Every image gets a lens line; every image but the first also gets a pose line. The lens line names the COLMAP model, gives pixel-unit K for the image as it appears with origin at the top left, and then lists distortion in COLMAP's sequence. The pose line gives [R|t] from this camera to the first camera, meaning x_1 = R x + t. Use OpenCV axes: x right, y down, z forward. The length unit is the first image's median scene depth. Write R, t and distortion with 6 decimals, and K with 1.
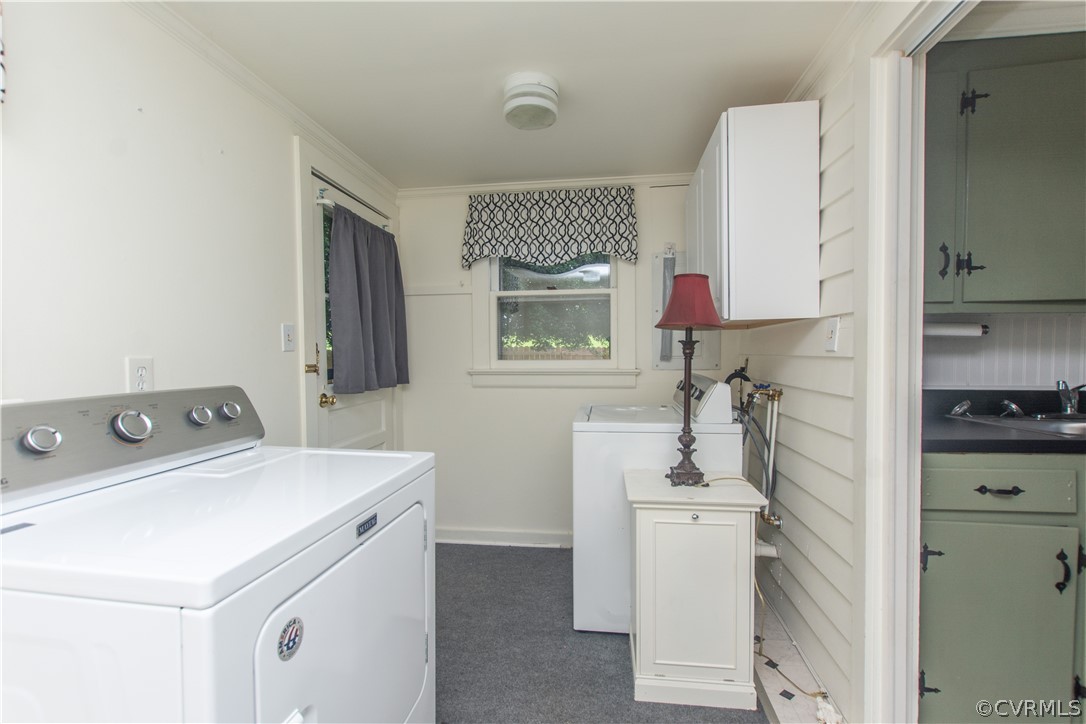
lens RADIAL K [[477.6, 0, 550.7], [0, 477.6, 365.7], [0, 0, 1]] dist [-0.005602, 0.000242]
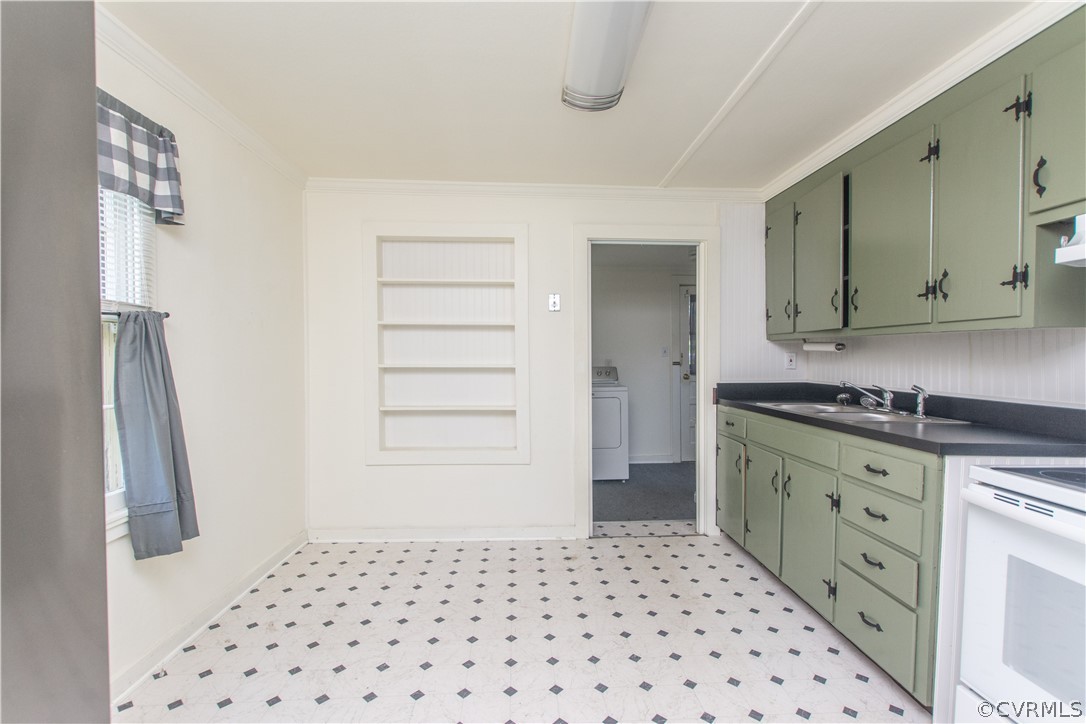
lens RADIAL K [[478.3, 0, 544.2], [0, 478.3, 365.9], [0, 0, 1]] dist [-0.036621, 0.005854]
pose [[0.190864, 0.025678, -0.981281, 2.145363], [-0.019956, 0.999553, 0.022275, -0.028770], [0.981414, 0.015331, 0.191291, -0.206973]]
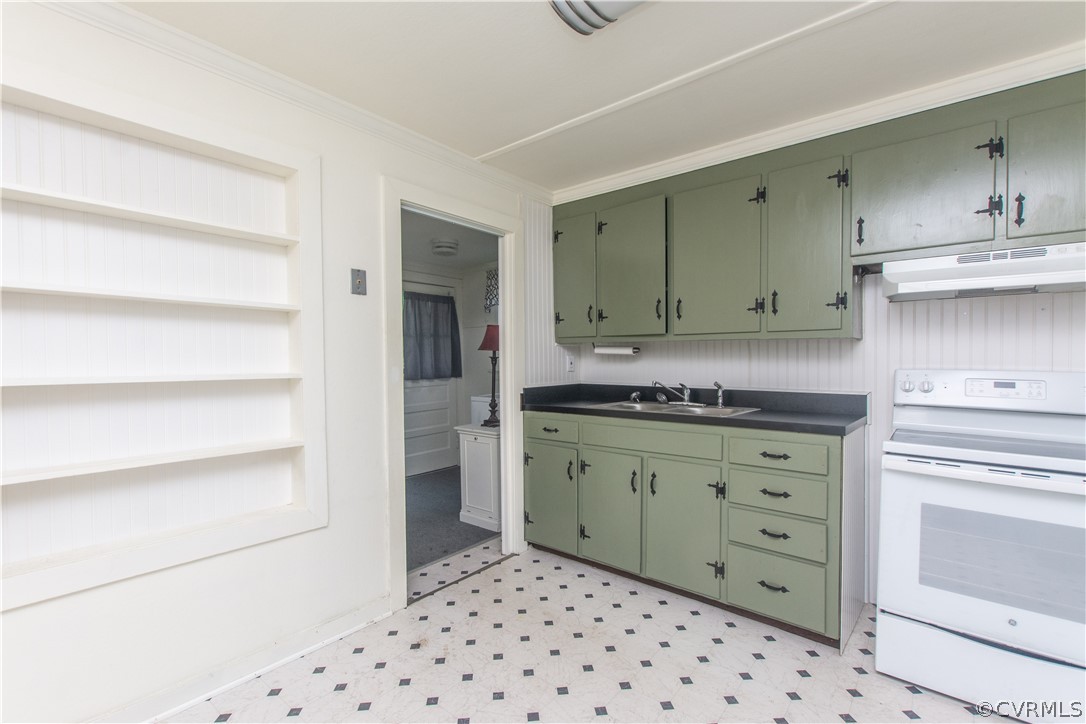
lens RADIAL K [[477.6, 0, 550.7], [0, 477.6, 365.7], [0, 0, 1]] dist [-0.005602, 0.000242]
pose [[0.854176, 0.009651, -0.519895, 1.493454], [-0.011041, 0.999939, 0.000422, -0.017933], [0.519867, 0.005380, 0.854230, -0.598896]]
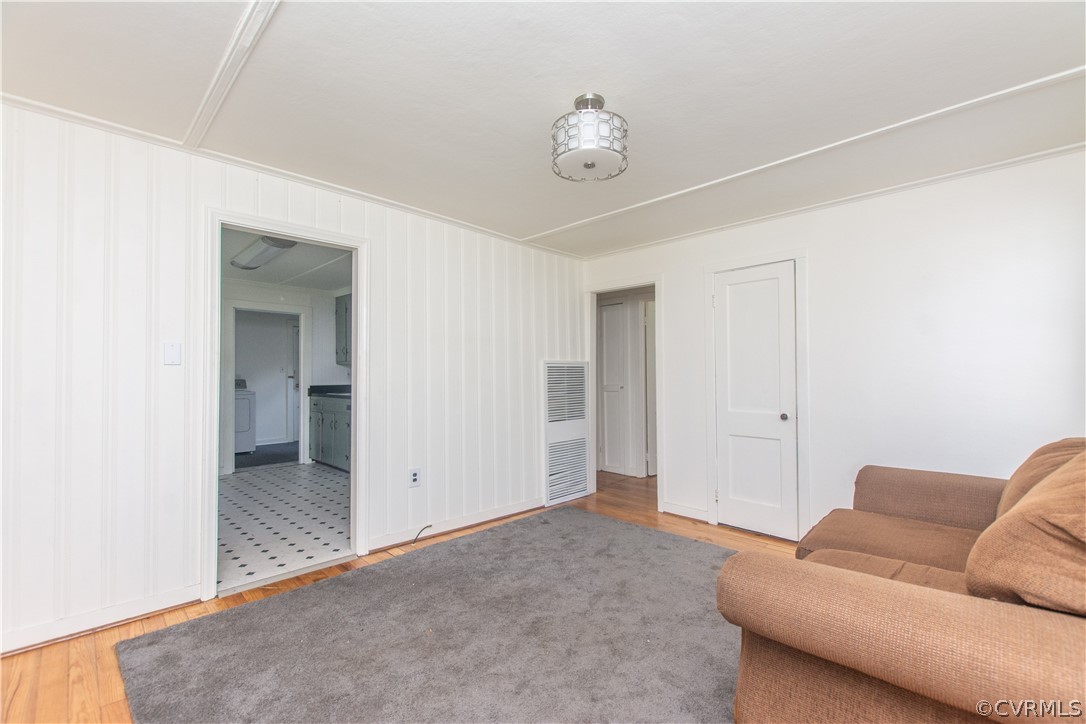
lens RADIAL K [[462.1, 0, 544.8], [0, 462.1, 366.4], [0, 0, 1]] dist [0.002555, -0.004411]
pose [[0.809874, -0.002900, -0.586597, 3.915950], [-0.018266, 0.999378, -0.030160, -0.008614], [0.586320, 0.035140, 0.809317, -0.977510]]
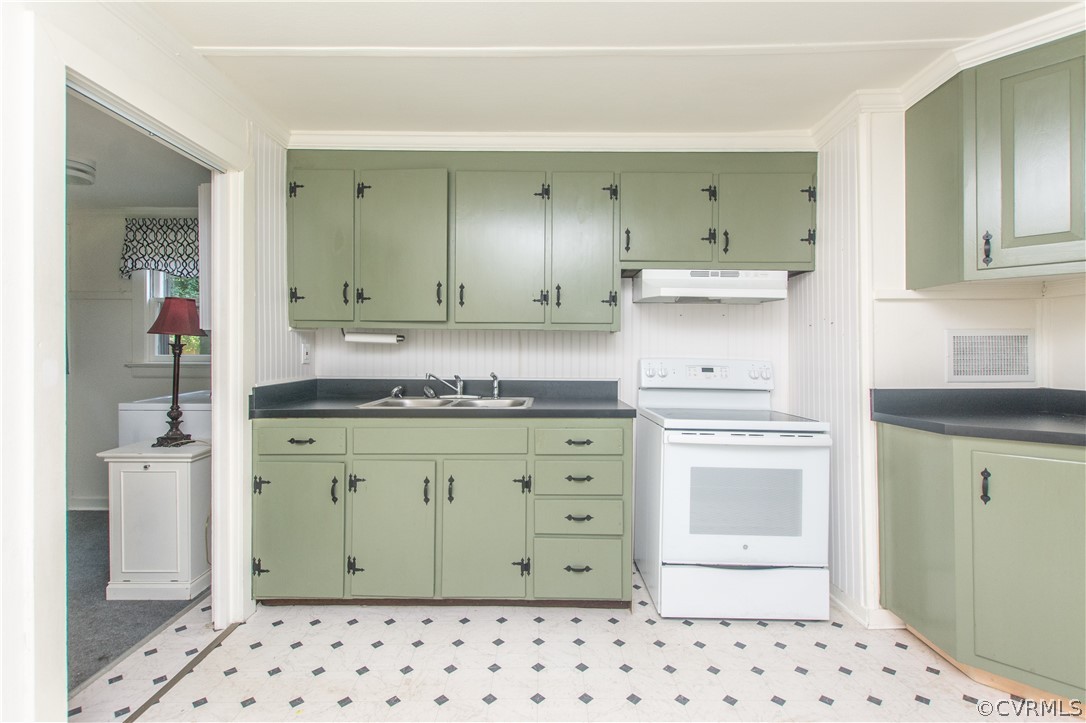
lens RADIAL K [[485.0, 0, 546.0], [0, 485.0, 346.3], [0, 0, 1]] dist [-0.000840, -0.000023]
pose [[0.990825, 0.010299, 0.134756, 1.123331], [-0.007050, 0.999673, -0.024568, -0.017518], [-0.134965, 0.023393, 0.990574, -0.542636]]
